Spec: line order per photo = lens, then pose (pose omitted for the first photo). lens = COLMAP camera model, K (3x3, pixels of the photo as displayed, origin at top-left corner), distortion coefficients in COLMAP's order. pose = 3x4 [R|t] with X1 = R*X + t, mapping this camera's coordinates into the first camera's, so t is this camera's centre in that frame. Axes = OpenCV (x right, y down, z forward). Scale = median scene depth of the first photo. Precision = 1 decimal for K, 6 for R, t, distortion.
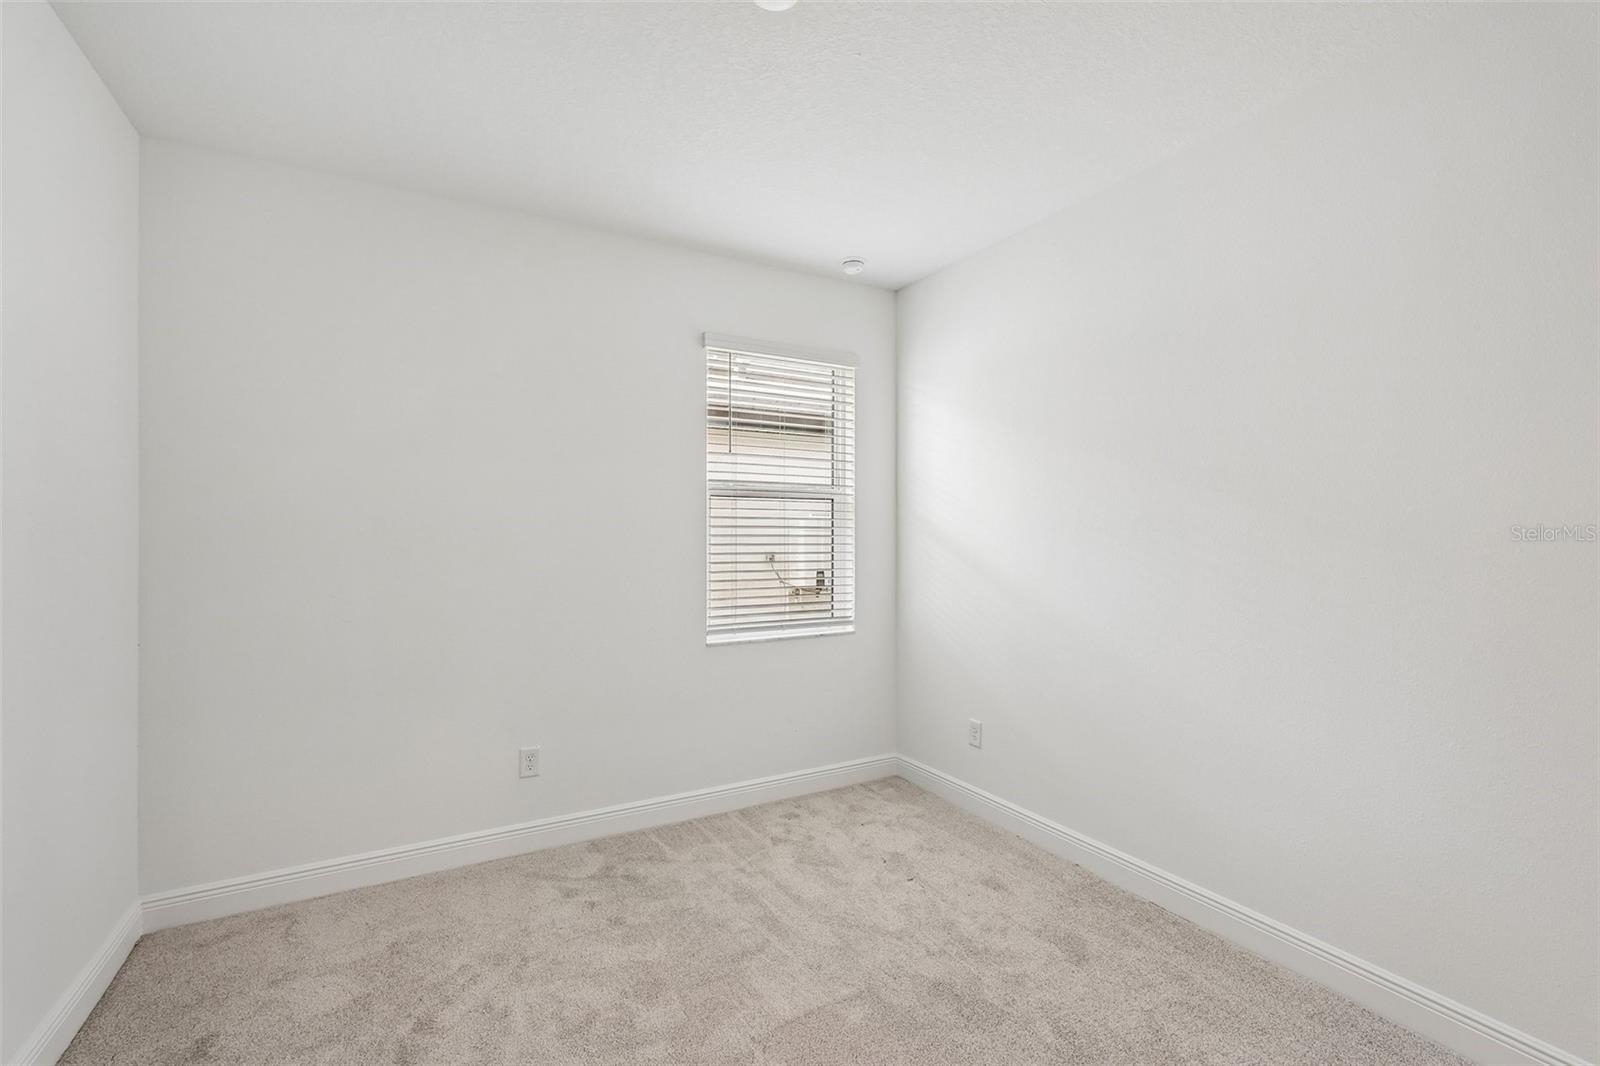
lens RADIAL K [[706.9, 0, 800.0], [0, 706.9, 533.0], [0, 0, 1]] dist [0.001324, 0.000701]
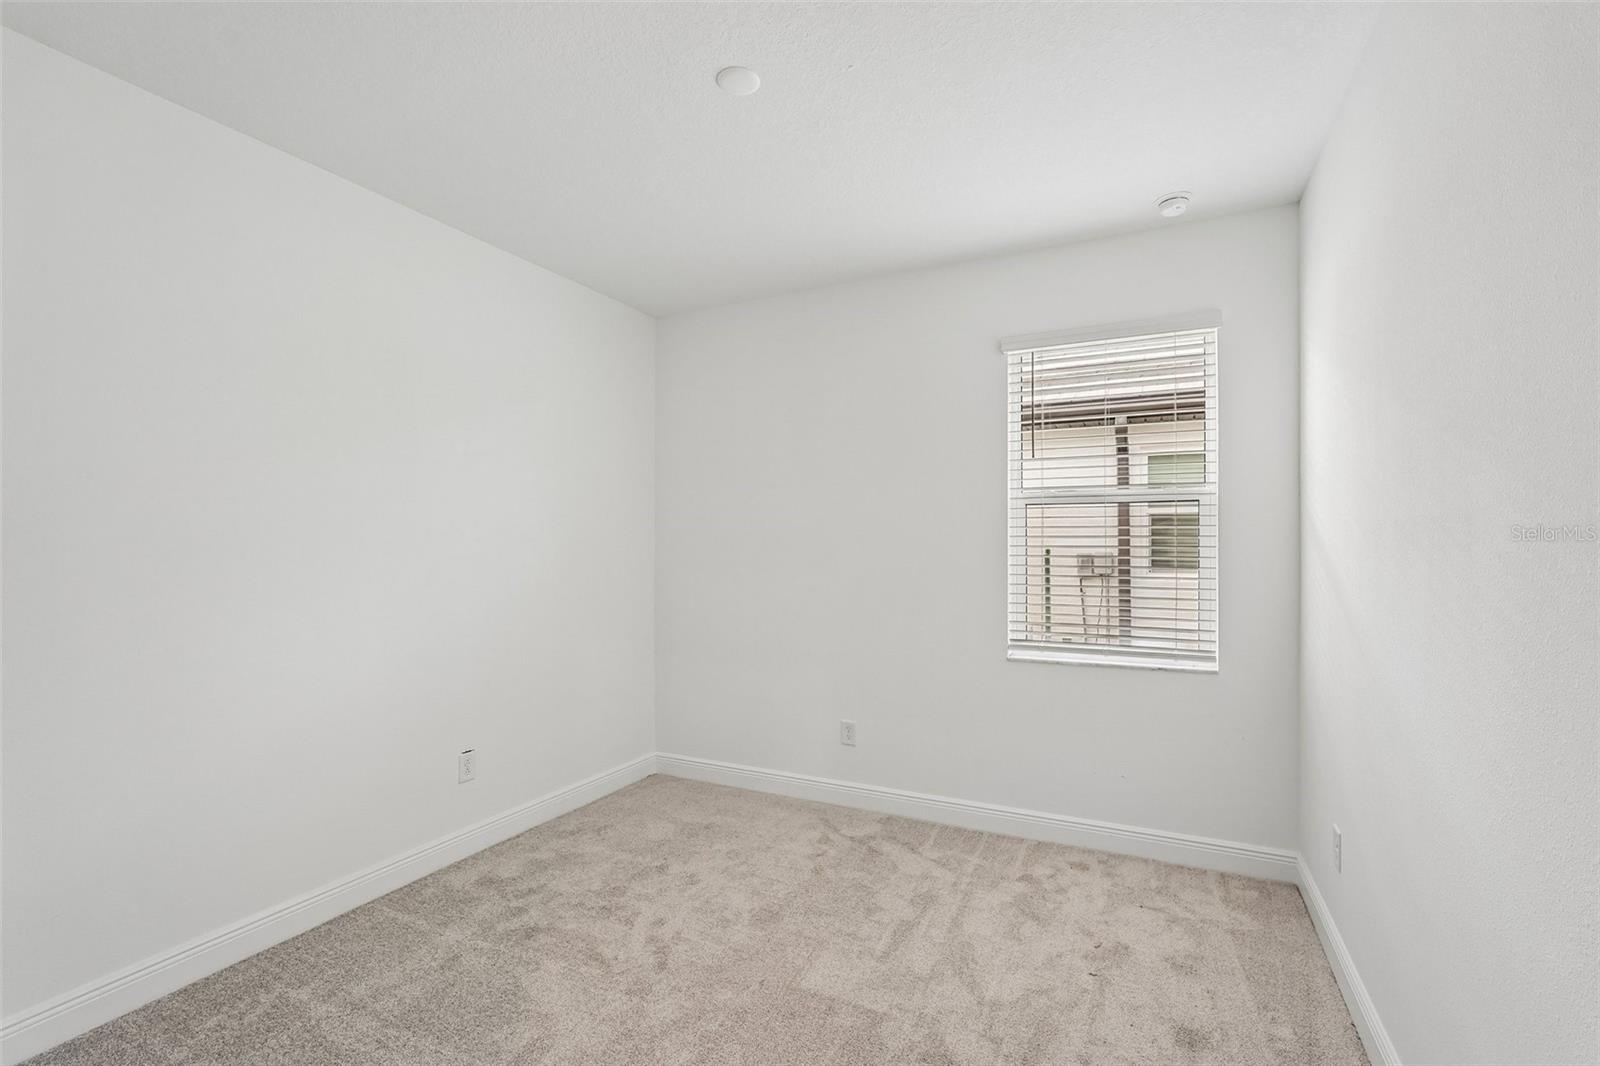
lens RADIAL K [[700.6, 0, 802.0], [0, 700.6, 542.7], [0, 0, 1]] dist [-0.002176, 0.004656]
pose [[0.564505, -0.007506, -0.825396, 0.545193], [0.002985, 0.999971, -0.007052, 0.004835], [0.825424, 0.001517, 0.564511, 0.241185]]
